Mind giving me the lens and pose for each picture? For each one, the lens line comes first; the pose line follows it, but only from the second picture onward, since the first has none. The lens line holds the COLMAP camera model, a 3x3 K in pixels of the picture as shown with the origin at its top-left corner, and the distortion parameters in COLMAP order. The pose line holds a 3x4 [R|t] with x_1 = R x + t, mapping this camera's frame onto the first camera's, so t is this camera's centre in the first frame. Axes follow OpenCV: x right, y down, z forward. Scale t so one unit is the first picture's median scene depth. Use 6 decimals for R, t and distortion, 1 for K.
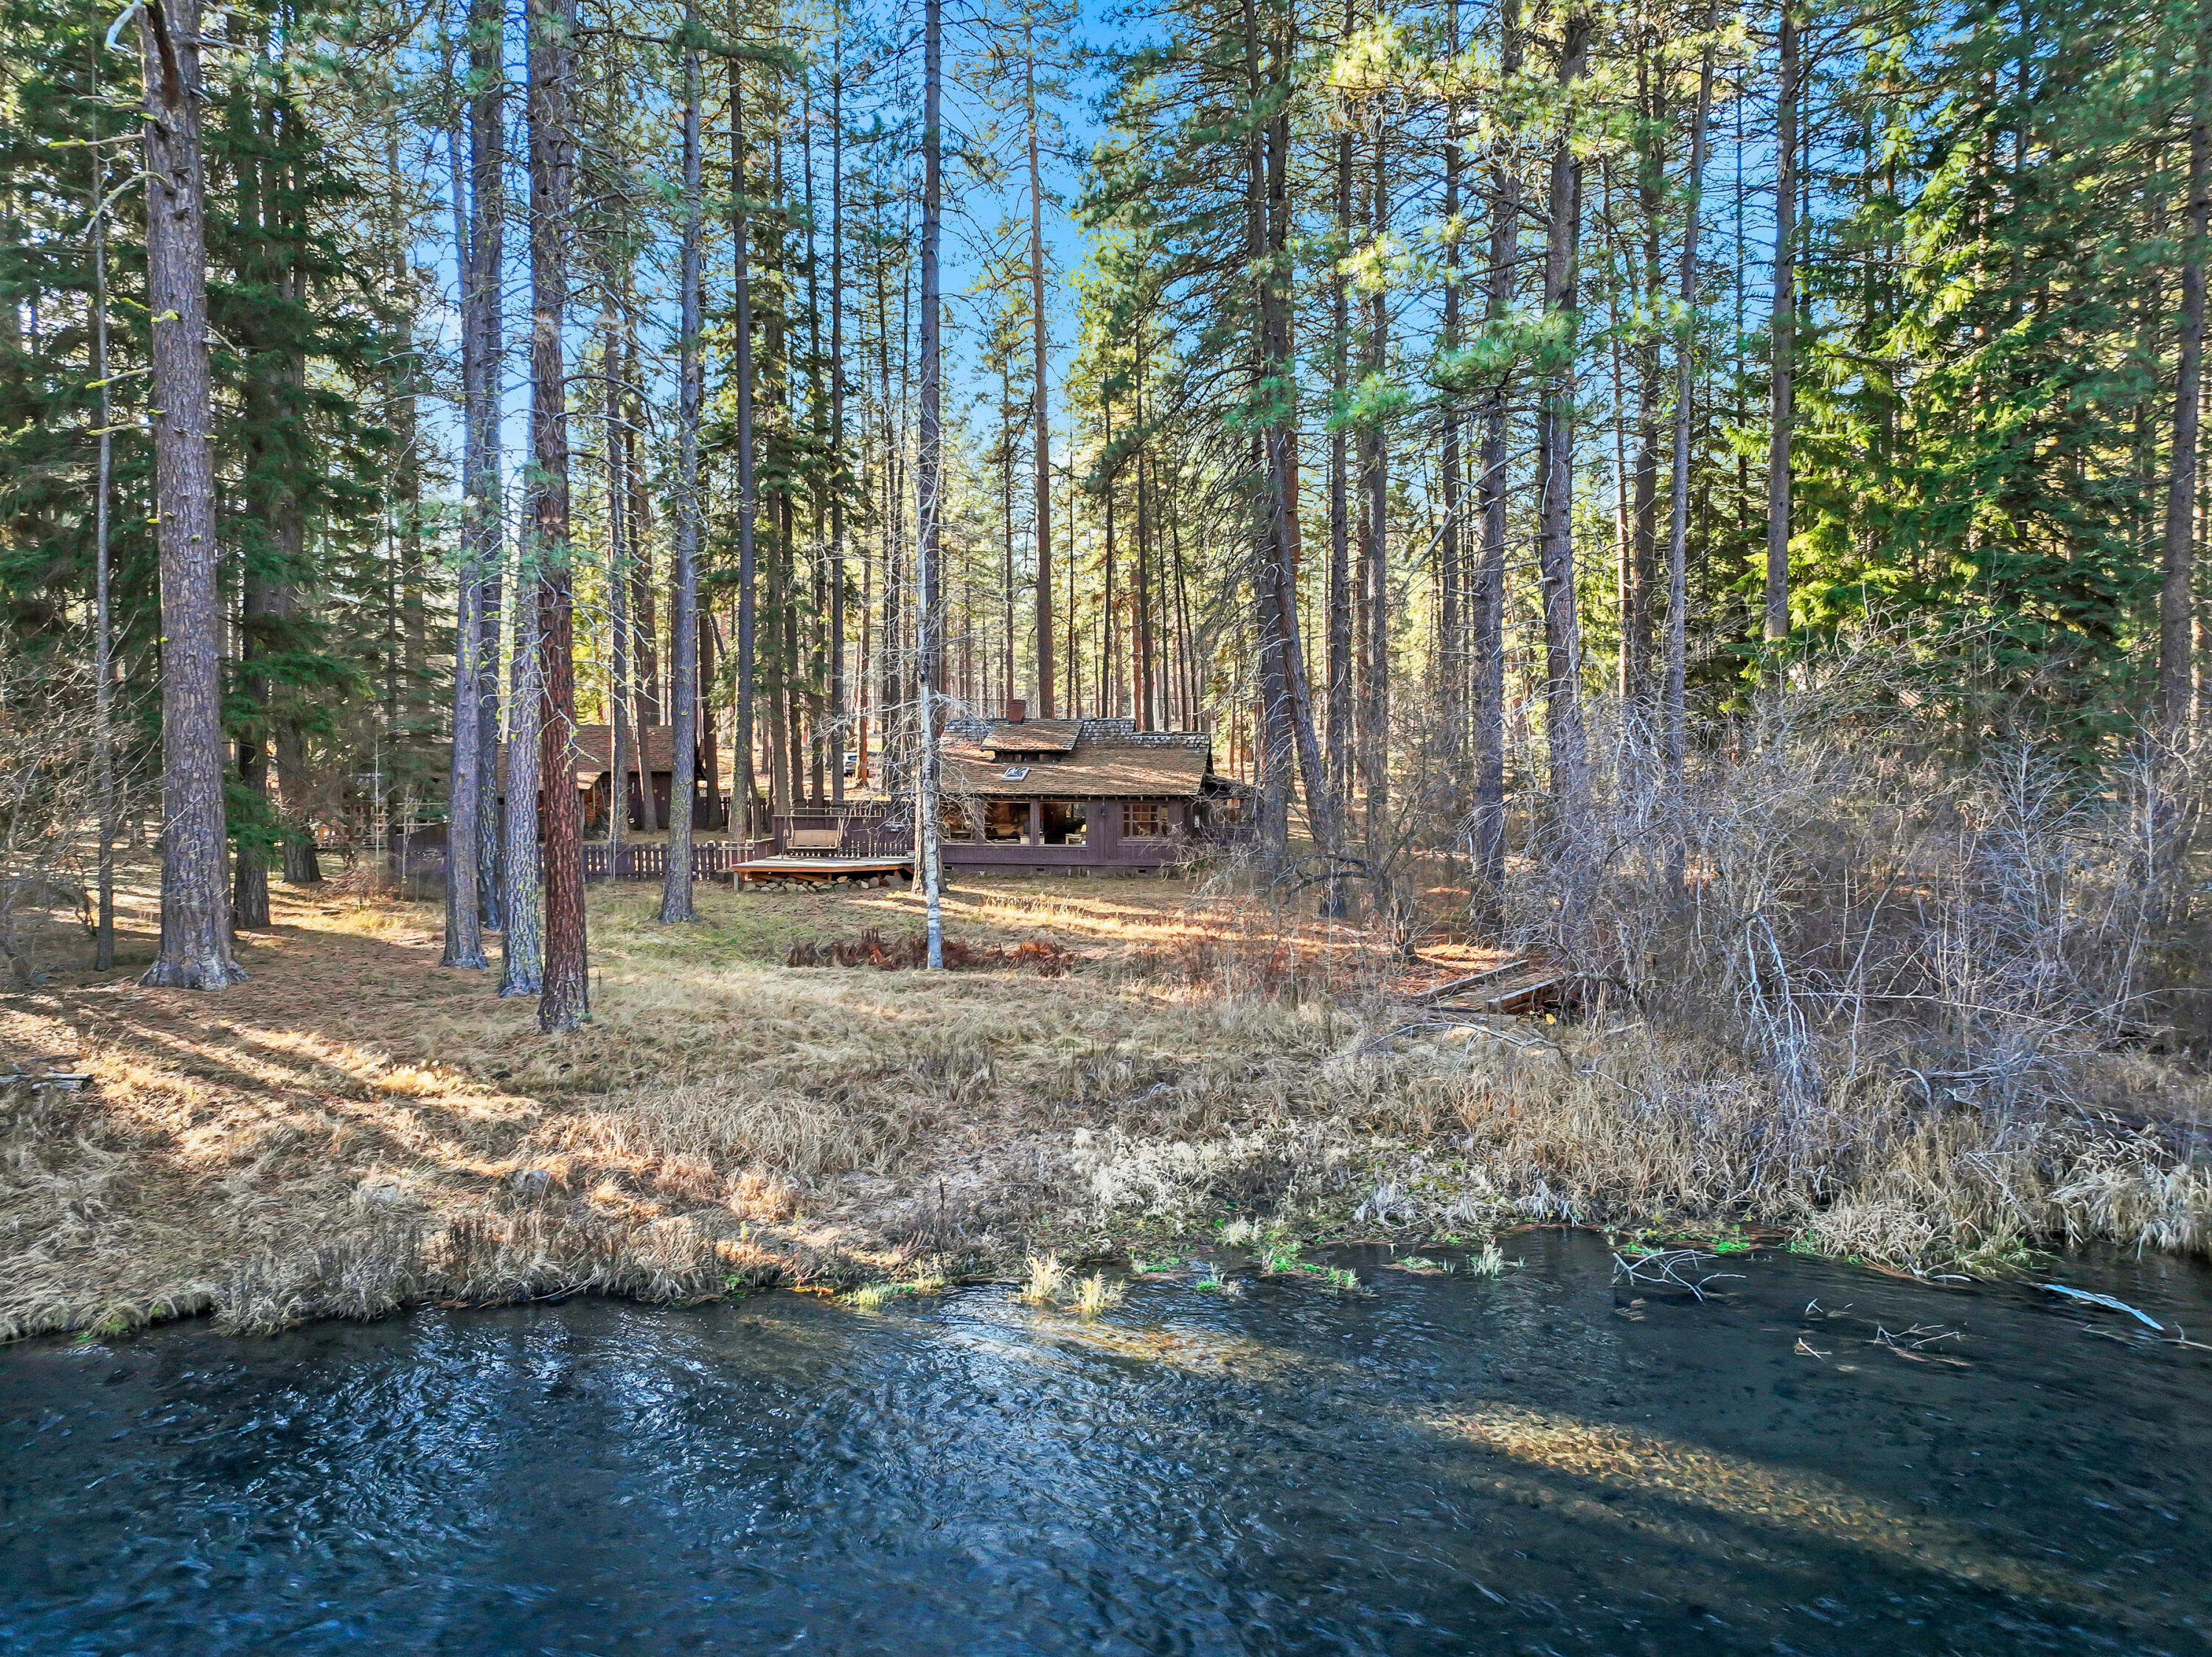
lens RADIAL K [[1517.9, 0, 1106.0], [0, 1517.9, 828.5], [0, 0, 1]] dist [-0.007106, 0.022529]
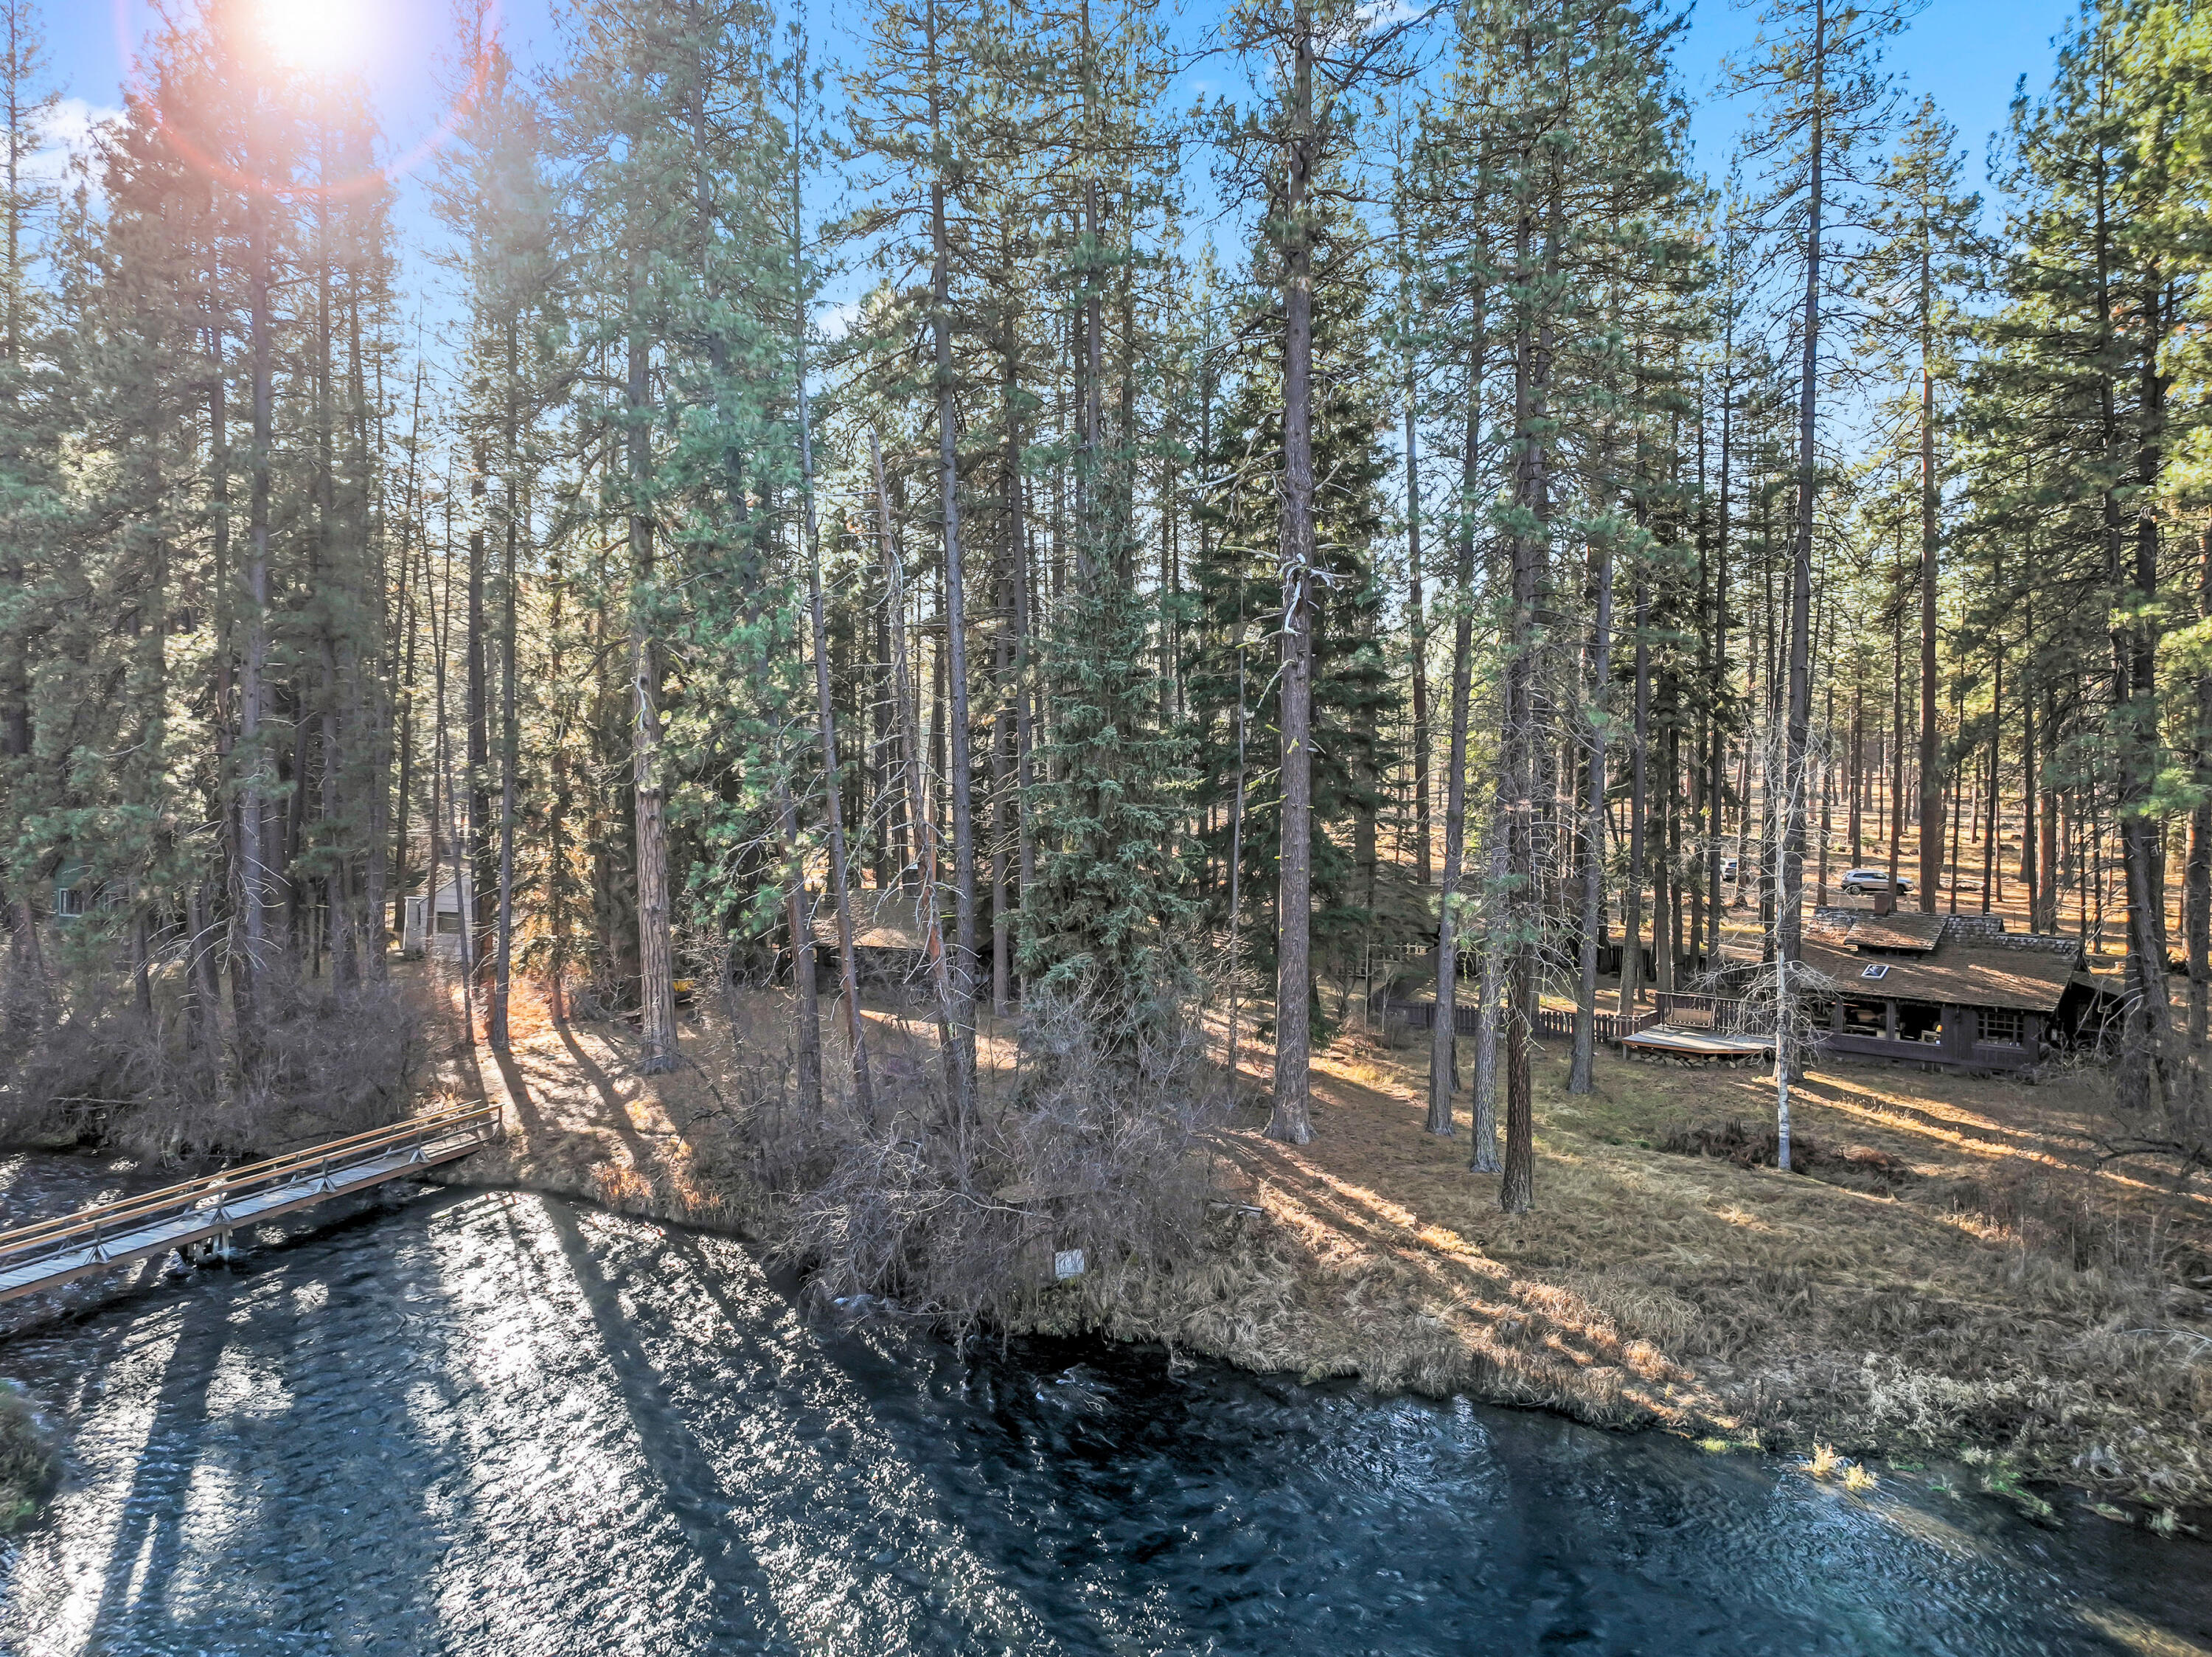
lens RADIAL K [[1517.9, 0, 1106.0], [0, 1517.9, 828.5], [0, 0, 1]] dist [-0.007106, 0.022529]
pose [[0.846021, 0.018642, -0.532823, 0.122031], [-0.021693, 0.999765, 0.000535, -0.275602], [0.532708, 0.011106, 0.846226, -0.608630]]
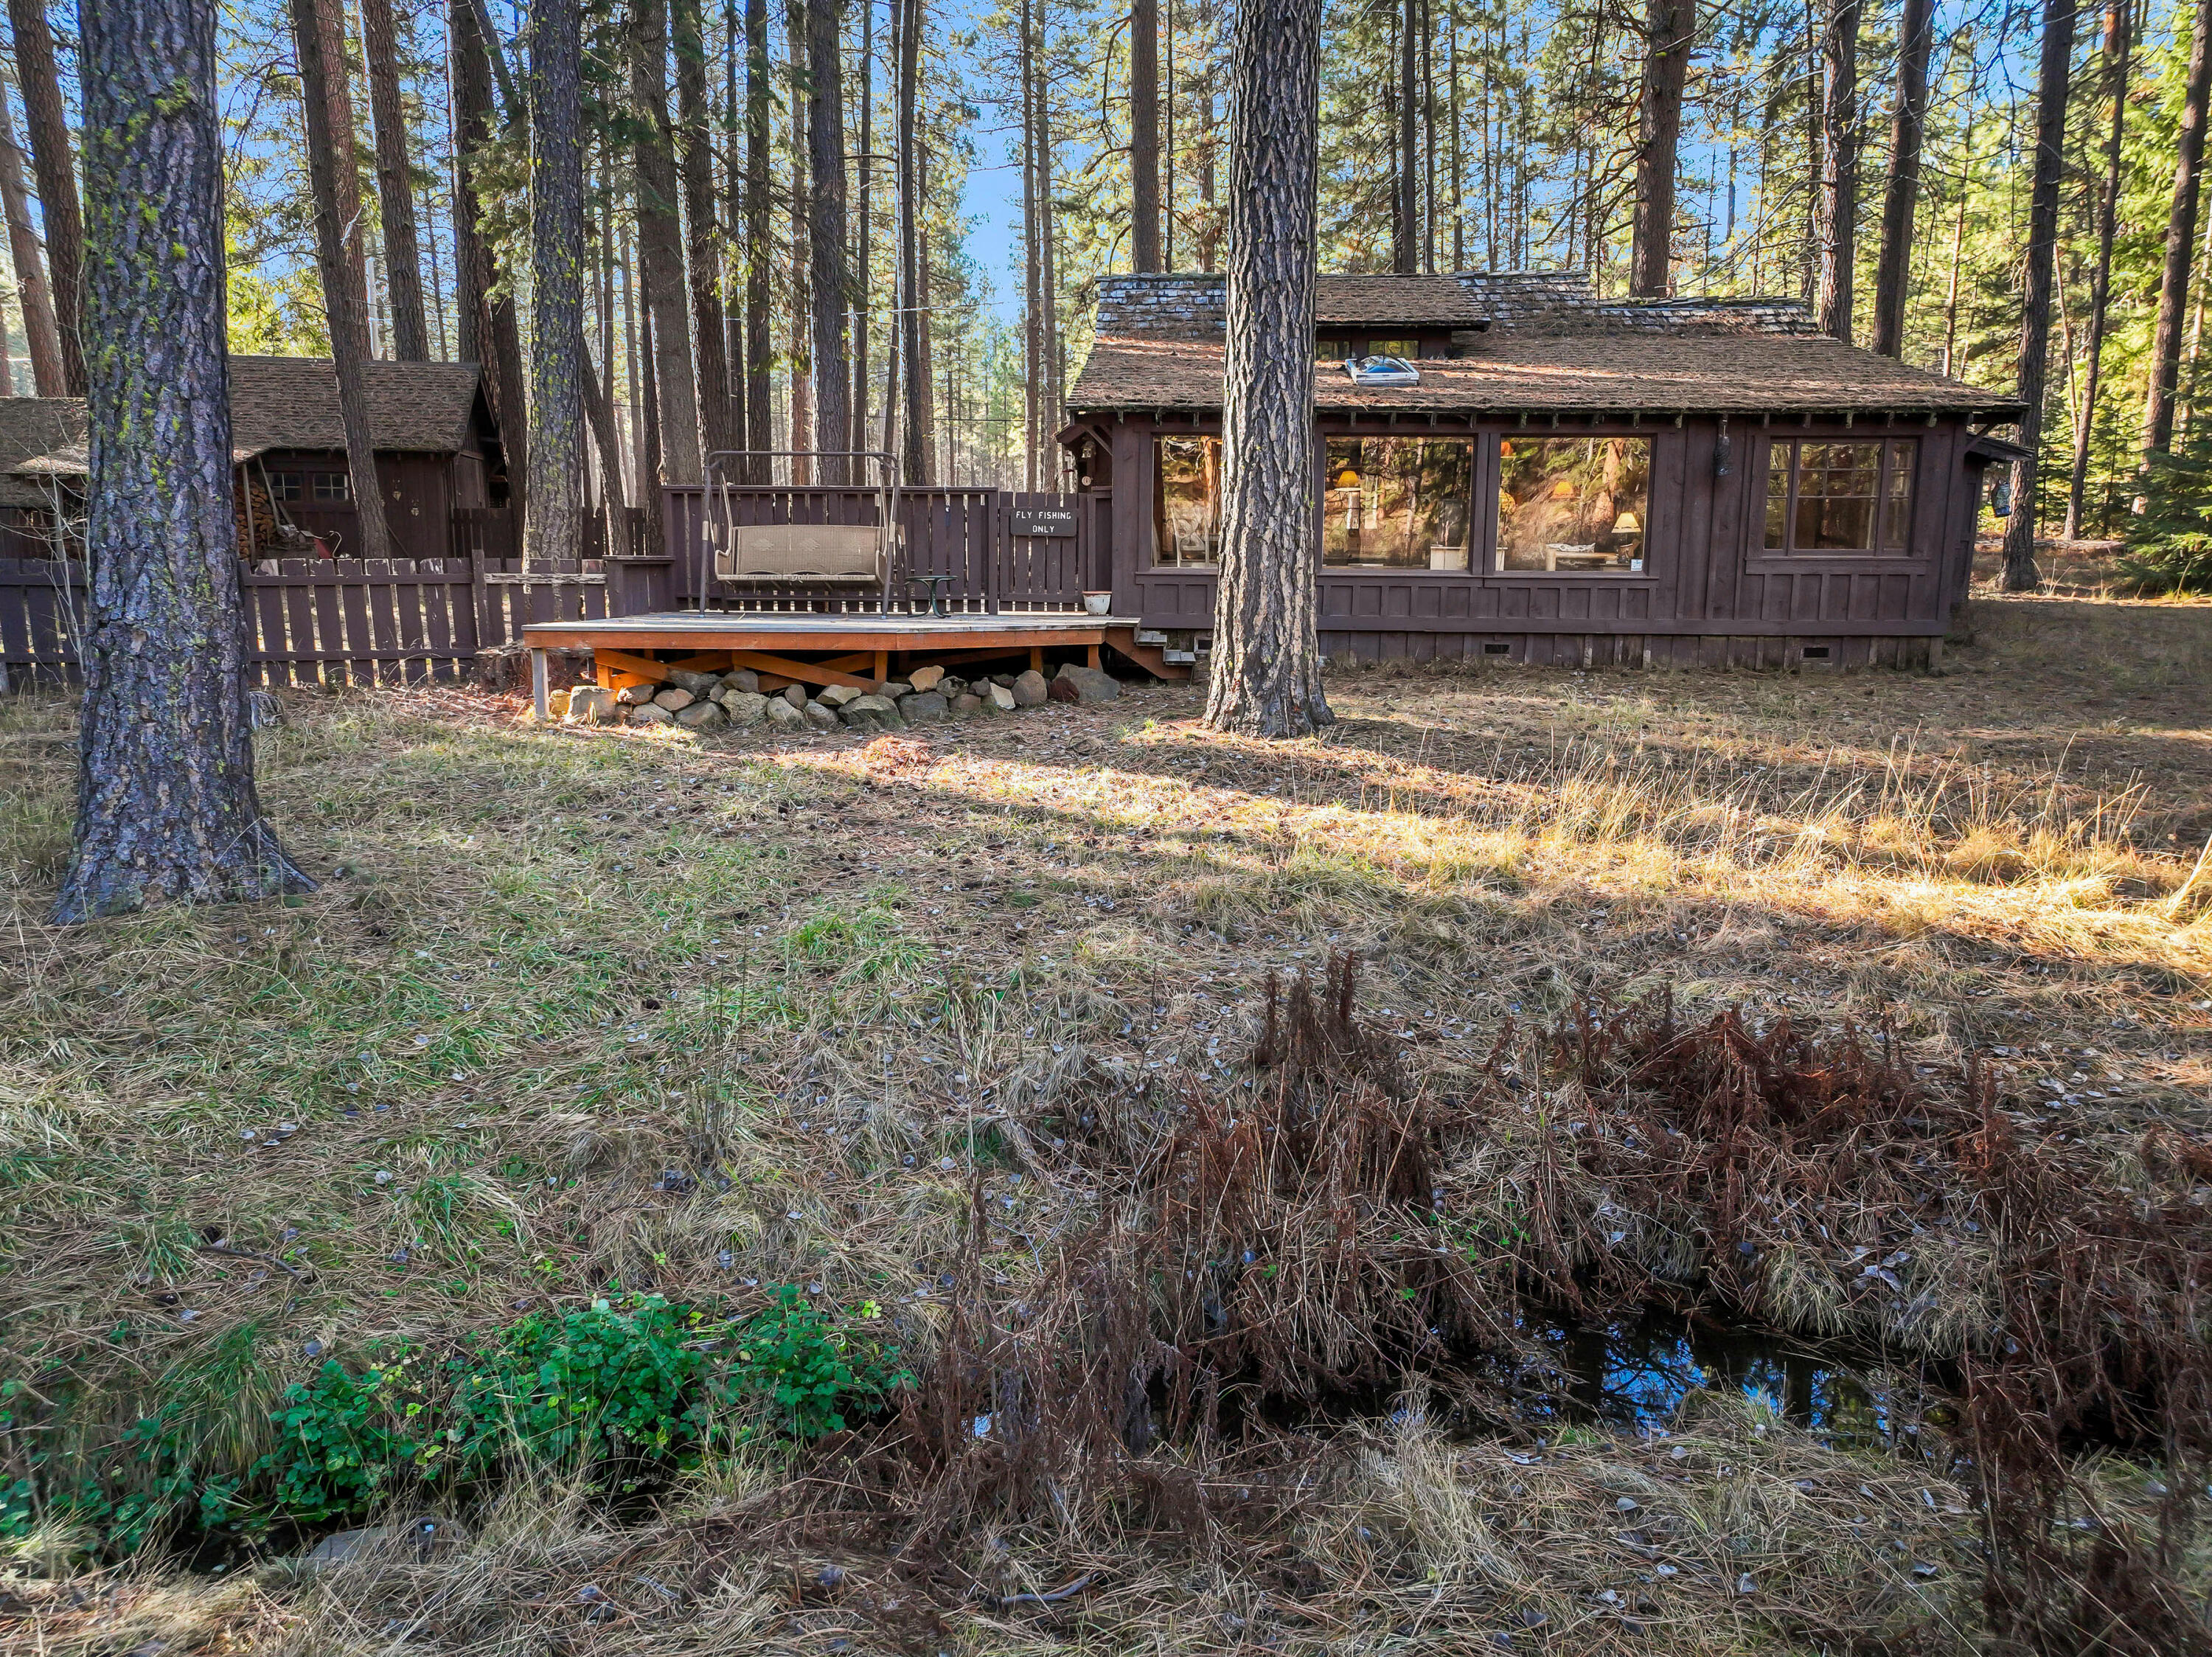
lens RADIAL K [[1526.1, 0, 1107.5], [0, 1526.1, 903.3], [0, 0, 1]] dist [-0.006525, -0.000684]
pose [[0.997907, -0.011019, 0.063726, -0.299072], [0.000191, 0.985873, 0.167493, 0.051683], [-0.064671, -0.167130, 0.983812, 1.341543]]
